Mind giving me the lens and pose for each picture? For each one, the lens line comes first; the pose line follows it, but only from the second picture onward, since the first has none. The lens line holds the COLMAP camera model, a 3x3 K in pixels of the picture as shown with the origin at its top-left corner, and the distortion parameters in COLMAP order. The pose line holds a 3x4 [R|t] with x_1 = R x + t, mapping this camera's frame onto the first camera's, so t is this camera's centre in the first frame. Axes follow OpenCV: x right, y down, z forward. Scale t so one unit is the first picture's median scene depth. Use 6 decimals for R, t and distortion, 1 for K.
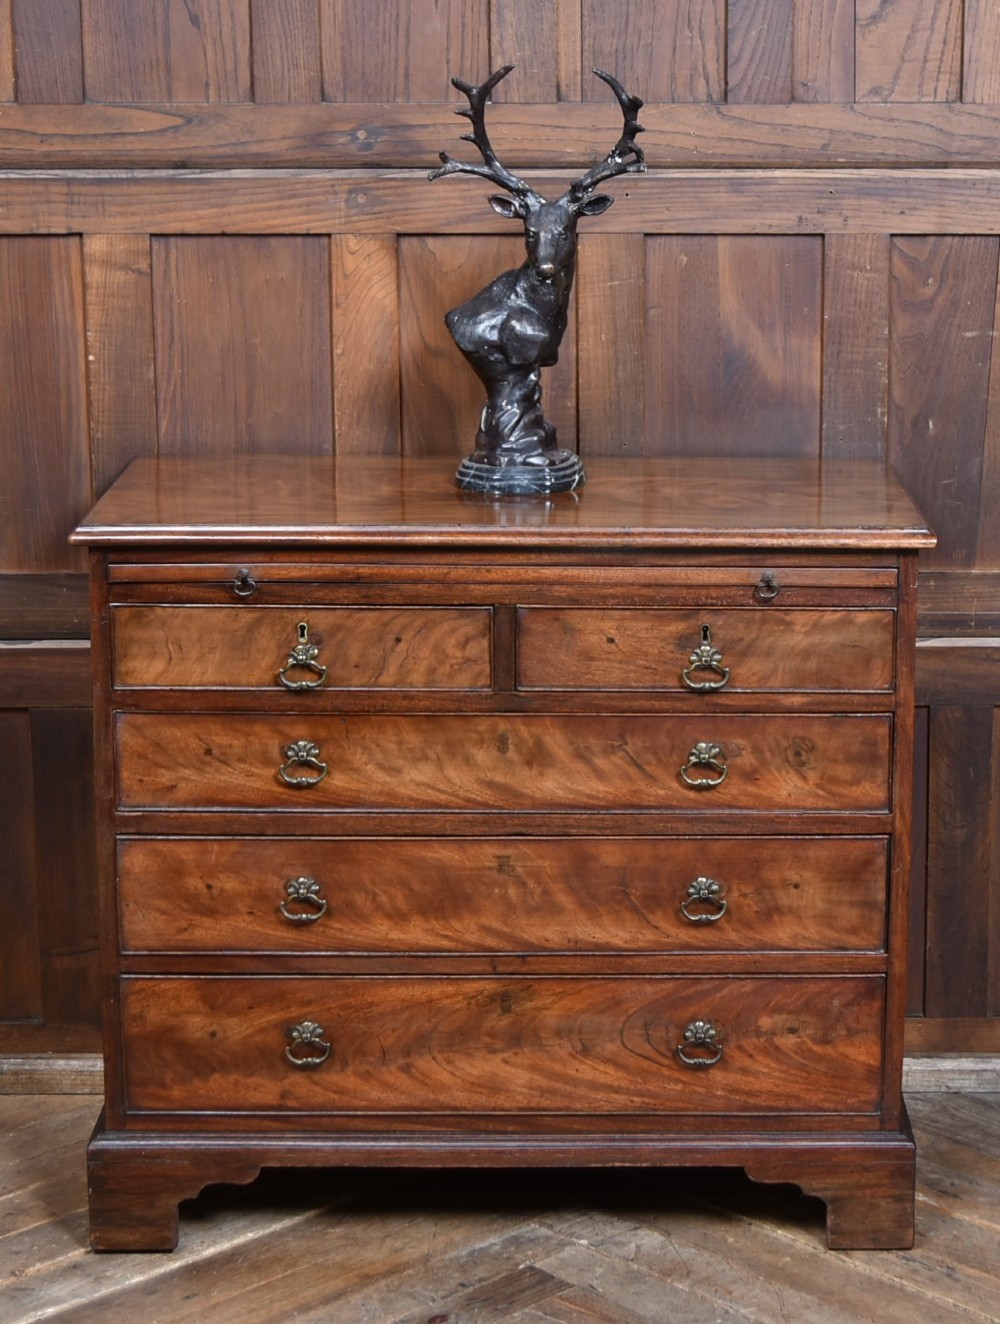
lens RADIAL K [[2959.0, 0, 644.4], [0, 2959.0, 572.2], [0, 0, 1]] dist [-0.019459, 0.000000]
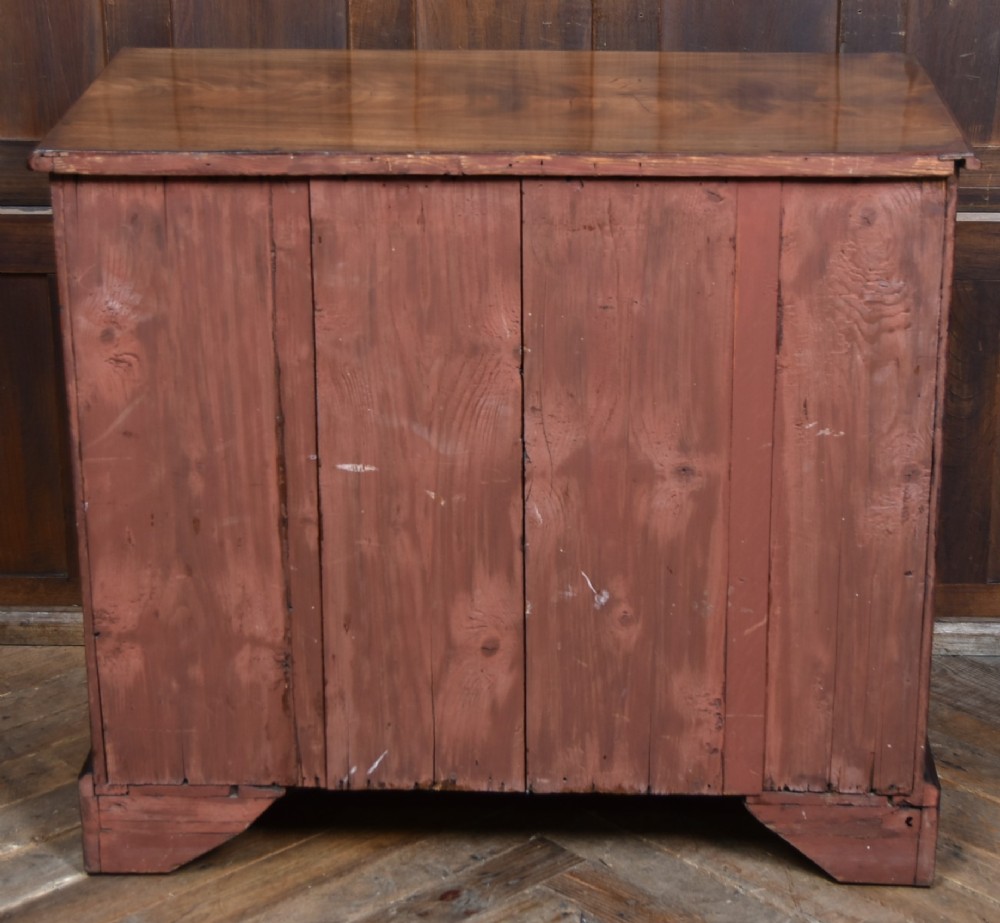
lens RADIAL K [[2500.9, 0, 560.9], [0, 2500.9, 422.6], [0, 0, 1]] dist [-0.012135, 0.000000]
pose [[0.999631, 0.011409, -0.024650, -0.012534], [-0.008136, 0.991609, 0.129021, -0.017433], [0.025915, -0.128773, 0.991335, 0.171557]]
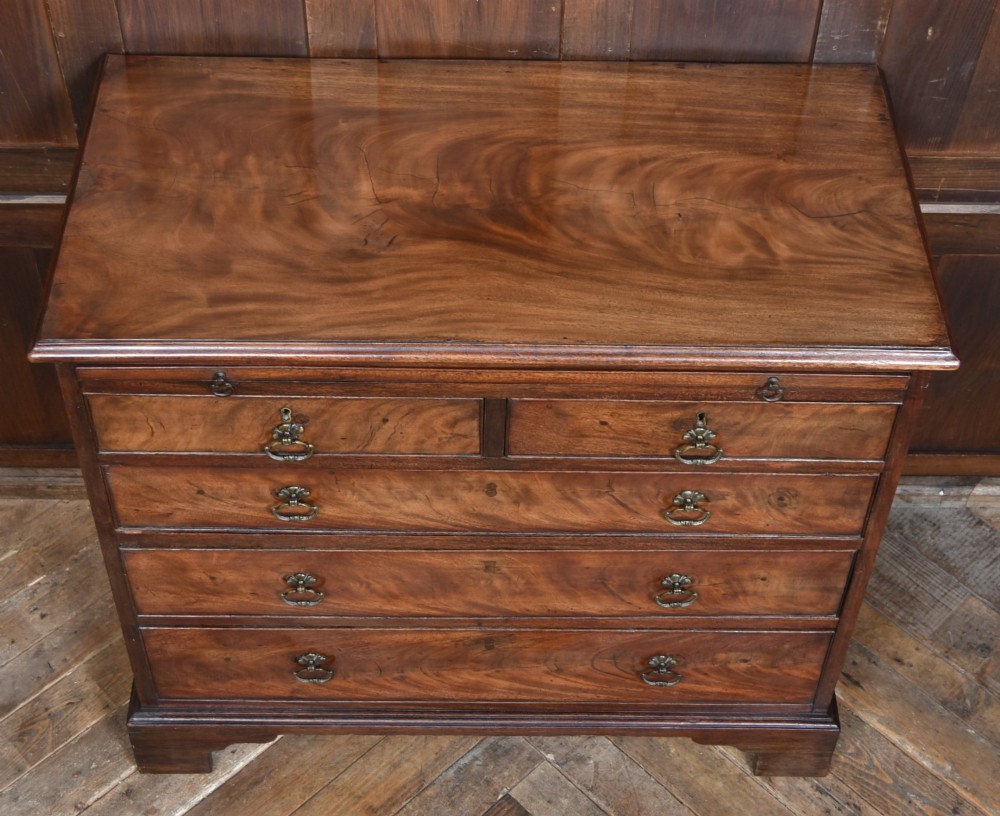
lens RADIAL K [[1691.2, 0, 508.5], [0, 1691.2, 371.7], [0, 0, 1]] dist [-0.013717, 0.000000]
pose [[0.999827, 0.018134, 0.004206, -0.044883], [-0.017202, 0.813705, 0.581023, -0.310016], [0.007114, -0.580995, 0.813876, 0.551246]]
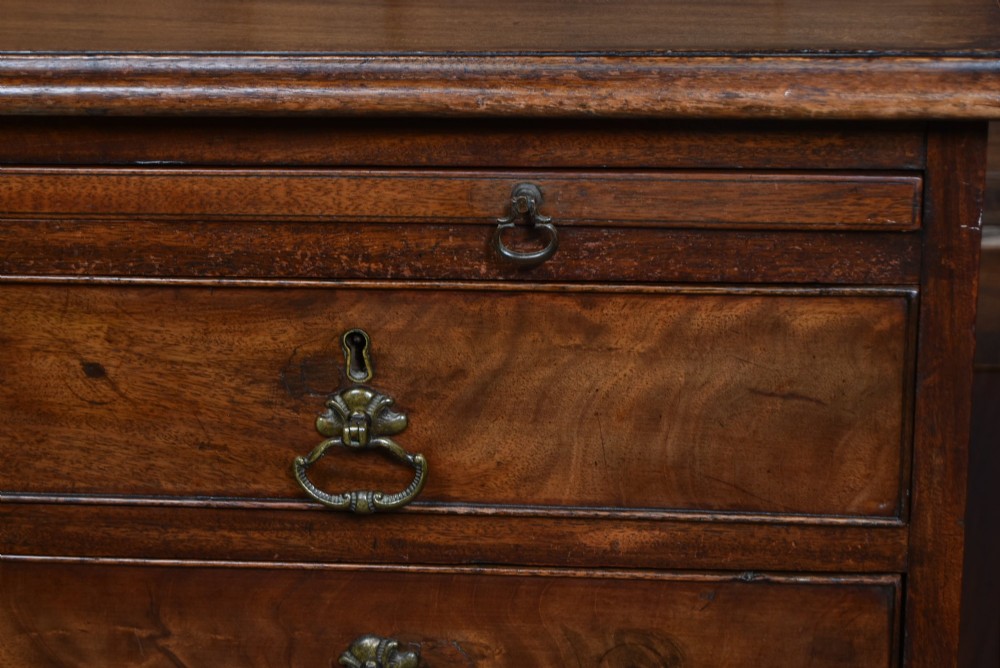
lens RADIAL K [[2284.4, 0, 496.2], [0, 2284.4, 343.7], [0, 0, 1]] dist [0.010892, 0.000000]
pose [[0.990842, 0.014846, -0.134207, 0.072101], [0.010361, 0.982648, 0.185191, -0.029795], [0.134627, -0.184885, 0.973495, 0.733436]]
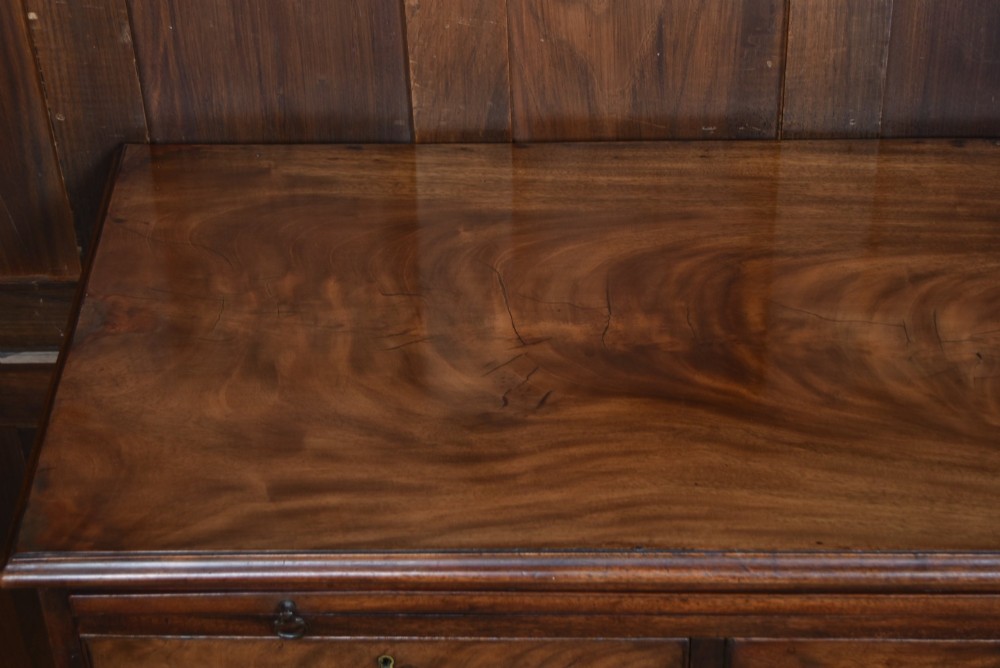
lens RADIAL K [[2100.2, 0, 494.5], [0, 2100.2, 340.9], [0, 0, 1]] dist [0.001166, 0.000000]
pose [[0.998205, 0.002477, -0.059838, -0.064955], [0.026171, 0.880660, 0.473026, -0.249903], [0.053869, -0.473743, 0.879014, 0.631023]]
